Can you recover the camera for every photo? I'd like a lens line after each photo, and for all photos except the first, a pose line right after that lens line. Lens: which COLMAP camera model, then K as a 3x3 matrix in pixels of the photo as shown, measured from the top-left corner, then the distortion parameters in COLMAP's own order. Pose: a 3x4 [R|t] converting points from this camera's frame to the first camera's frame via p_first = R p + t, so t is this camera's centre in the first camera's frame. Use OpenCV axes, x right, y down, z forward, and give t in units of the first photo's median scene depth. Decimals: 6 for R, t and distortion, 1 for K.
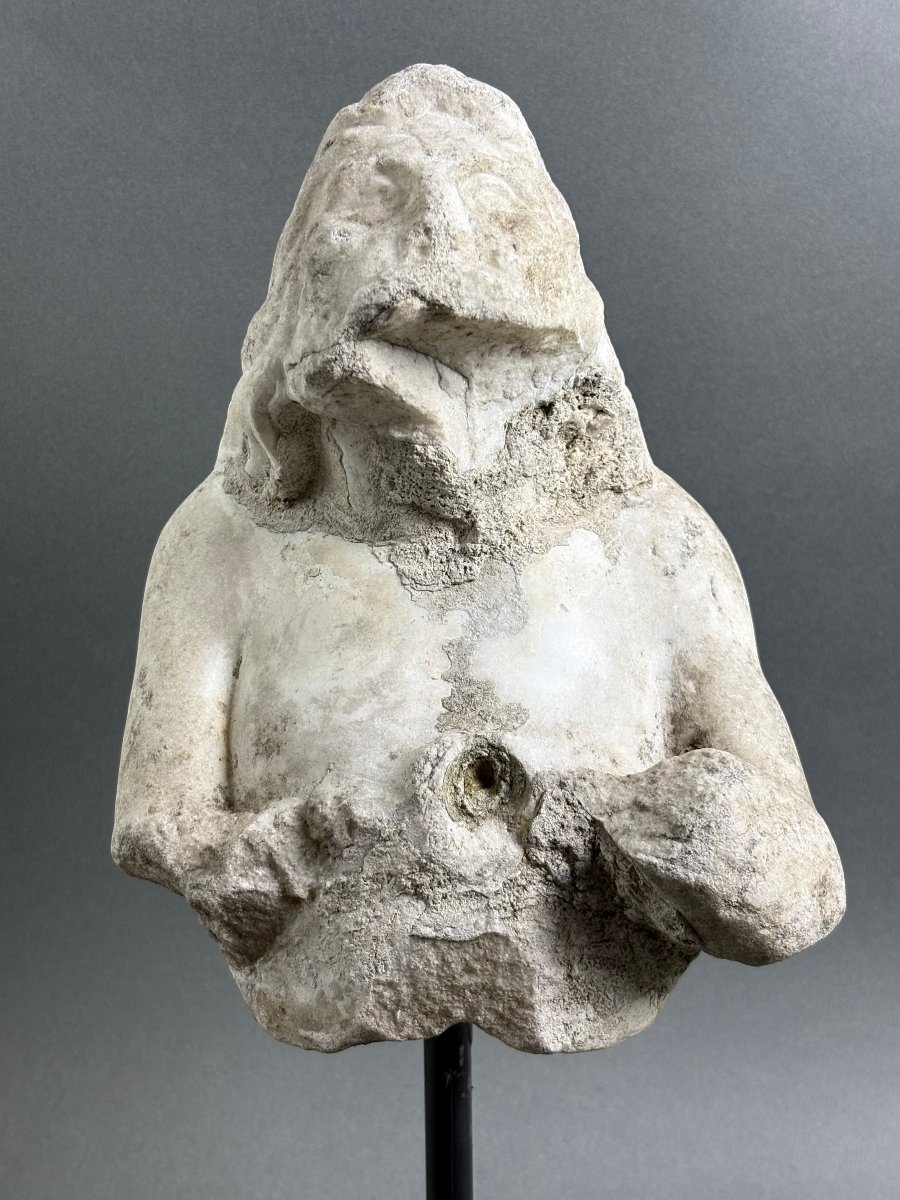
lens RADIAL K [[1656.9, 0, 437.9], [0, 1656.9, 546.0], [0, 0, 1]] dist [0.183702, -0.663706]
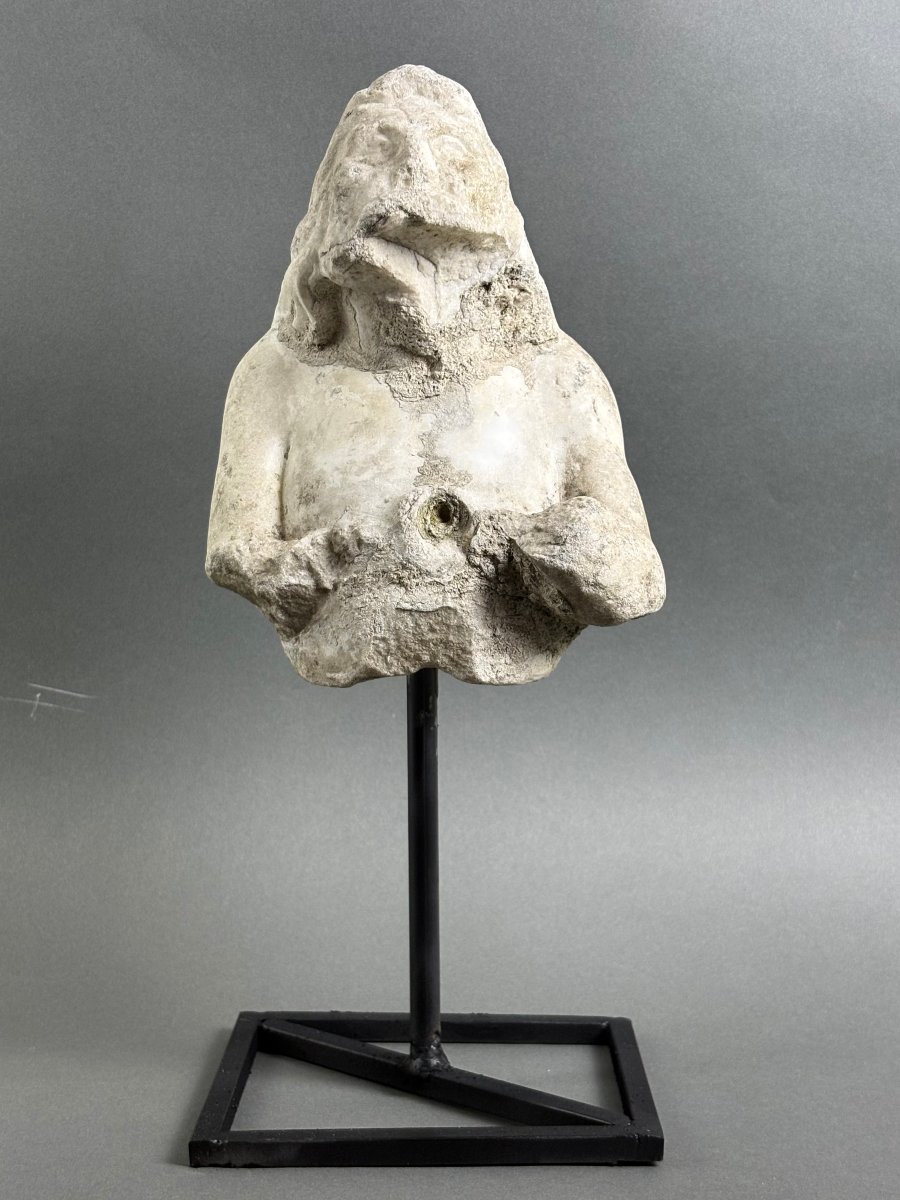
lens RADIAL K [[1802.4, 0, 587.2], [0, 1802.4, 580.7], [0, 0, 1]] dist [0.076663, -0.082242]
pose [[0.998083, 0.008934, 0.061249, 0.057947], [-0.010187, 0.999745, 0.020173, 0.159827], [-0.061053, -0.020758, 0.997919, -0.716507]]
